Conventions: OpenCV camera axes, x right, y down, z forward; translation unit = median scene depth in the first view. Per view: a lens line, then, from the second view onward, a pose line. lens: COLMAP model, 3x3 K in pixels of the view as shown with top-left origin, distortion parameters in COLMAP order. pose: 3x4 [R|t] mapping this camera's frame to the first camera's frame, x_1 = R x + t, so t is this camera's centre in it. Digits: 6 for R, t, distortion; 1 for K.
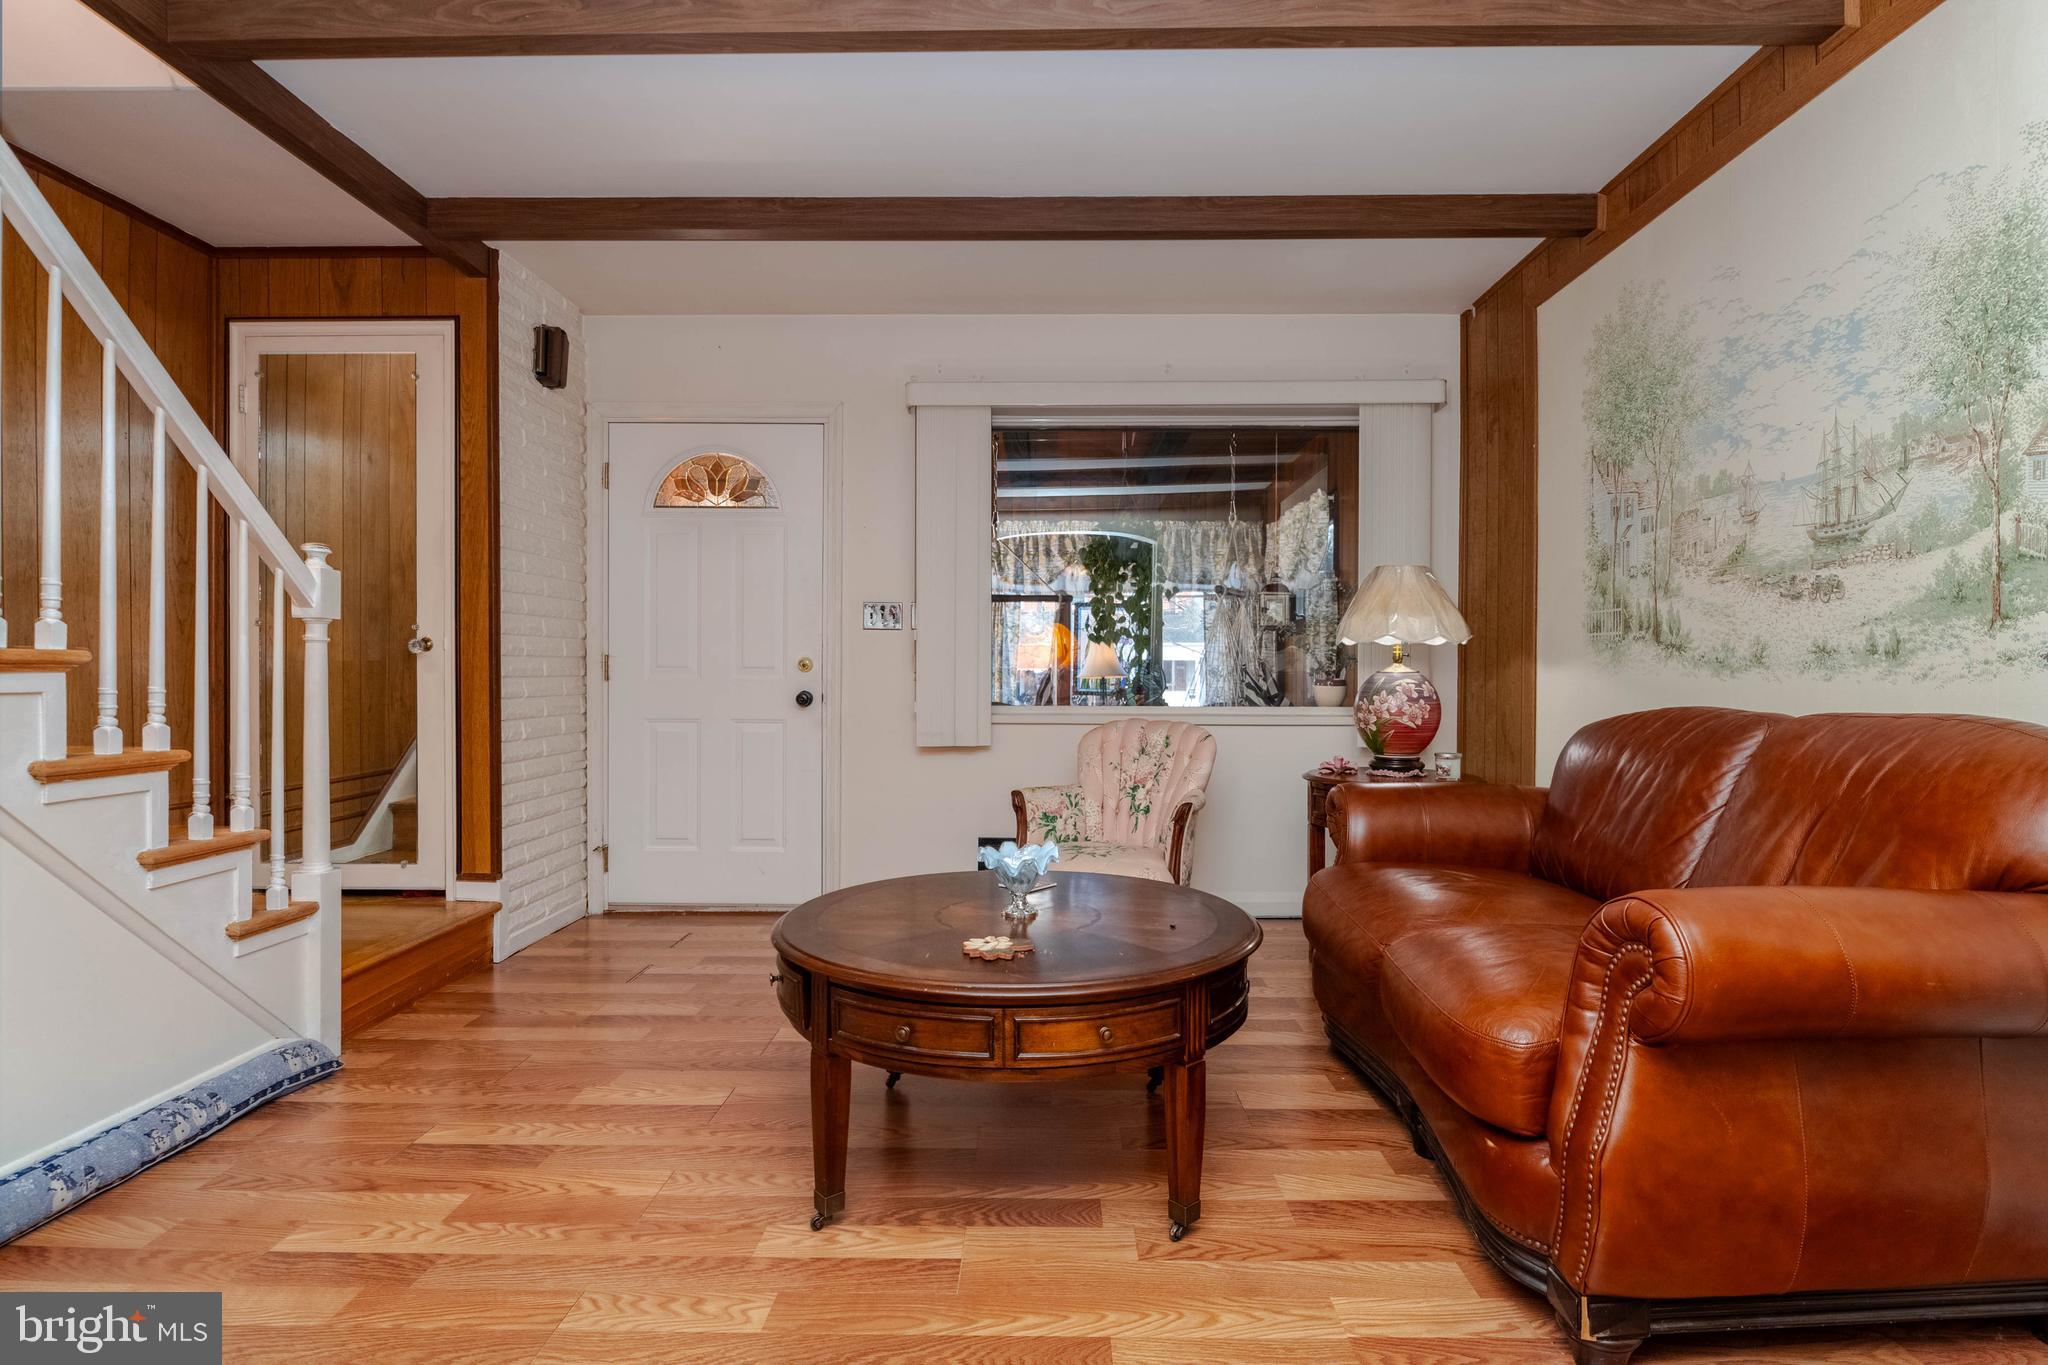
lens RADIAL K [[1013.1, 0, 1024.0], [0, 1013.1, 682.5], [0, 0, 1]] dist [-0.000082, -0.008389]
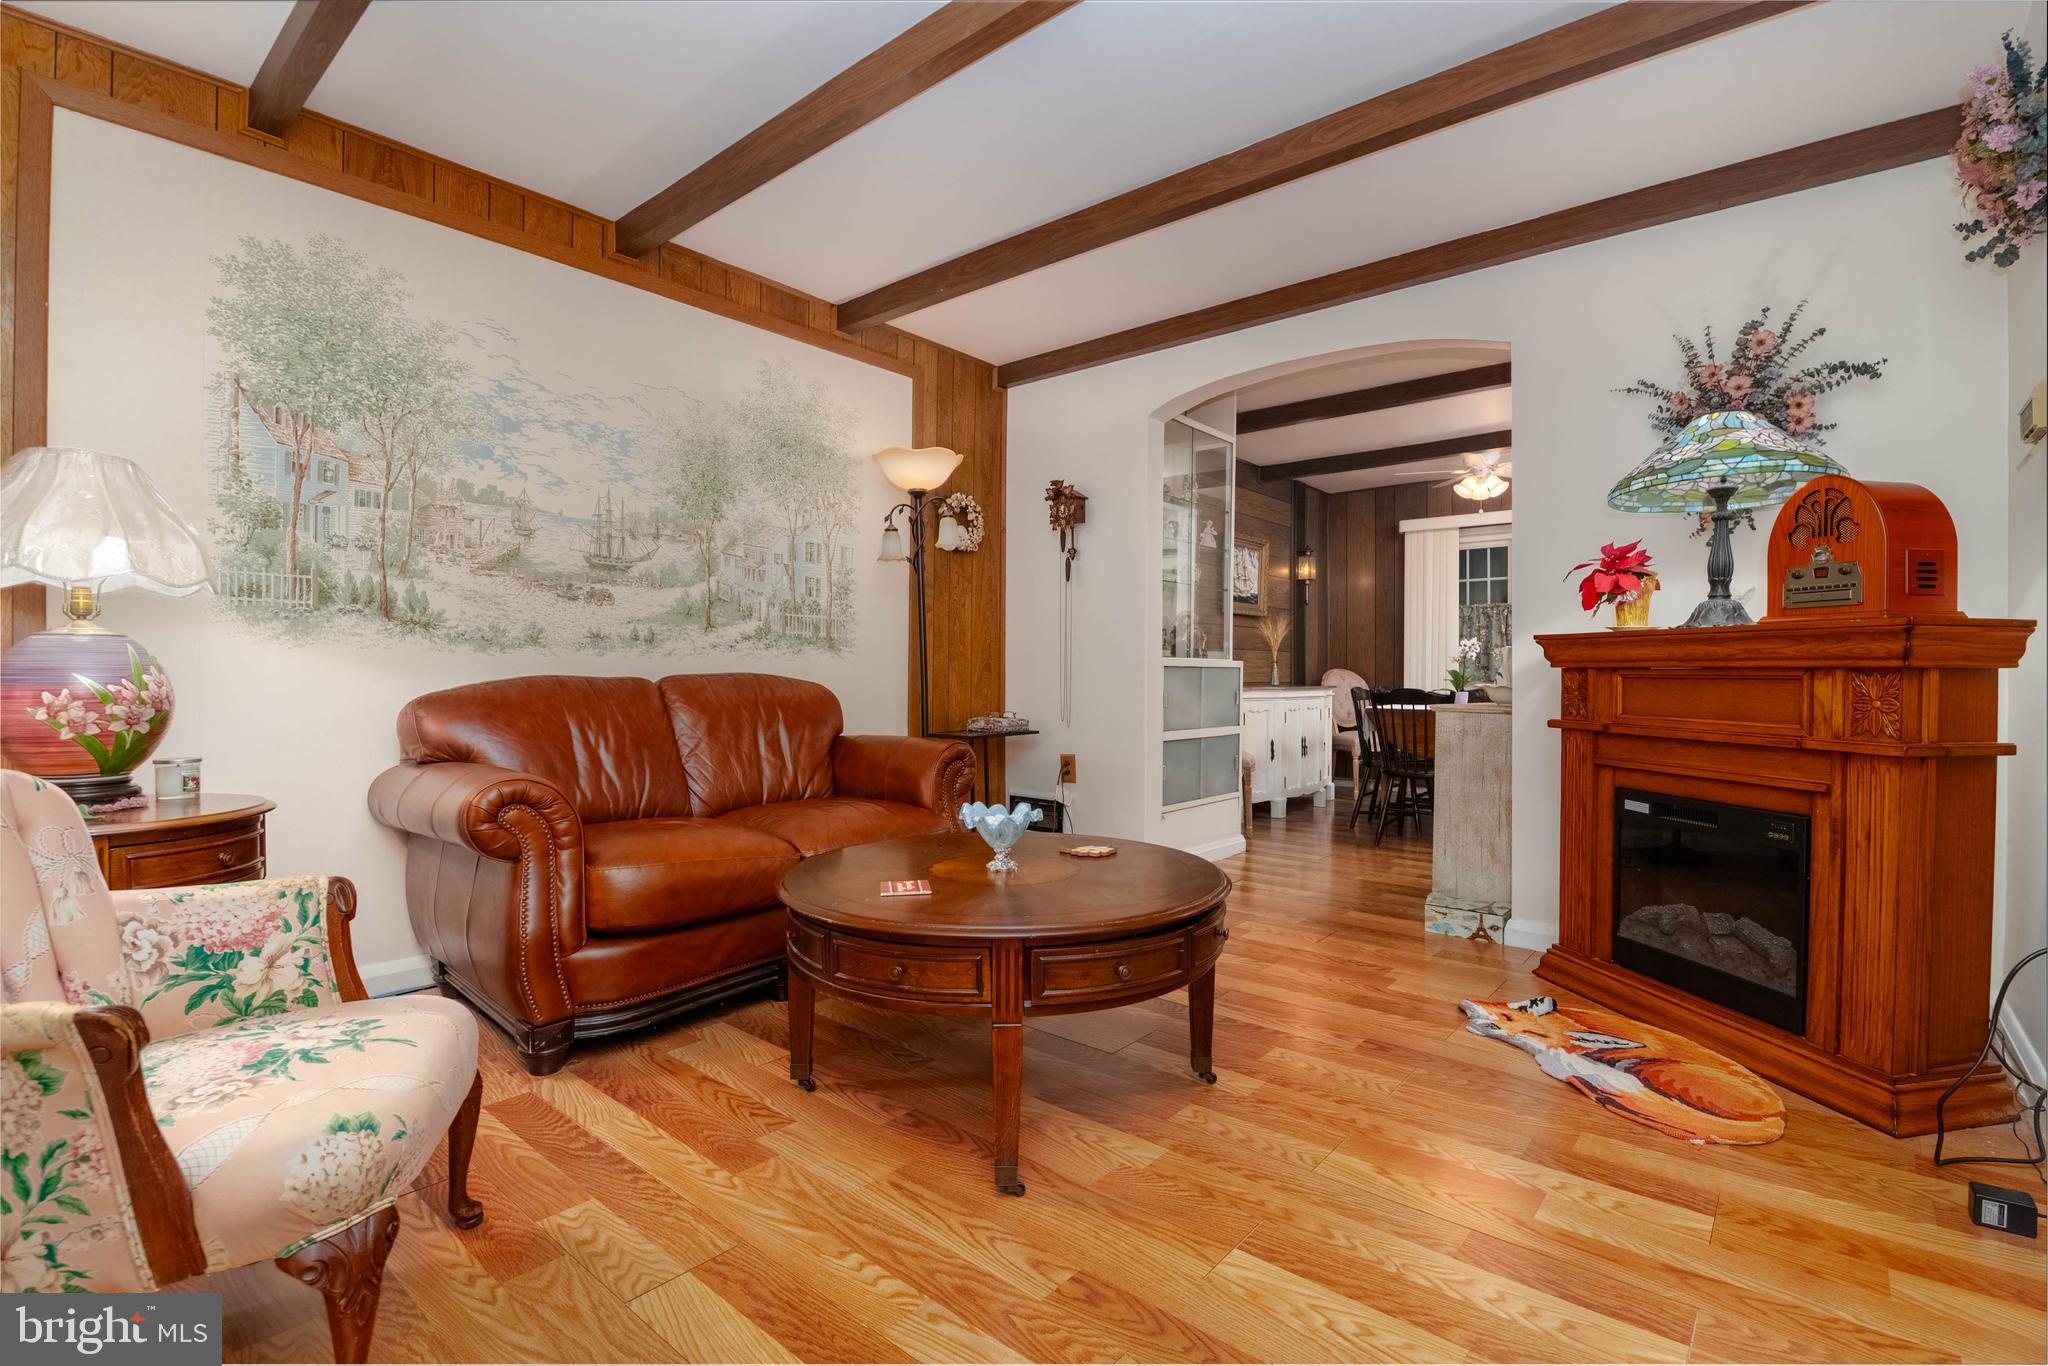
lens RADIAL K [[934.6, 0, 1032.8], [0, 934.6, 678.3], [0, 0, 1]] dist [-0.000217, -0.011252]
pose [[-0.775467, -0.008312, 0.631333, -0.546275], [0.001244, 0.999891, 0.014693, 0.010501], [-0.631387, 0.012179, -0.775372, 1.469371]]
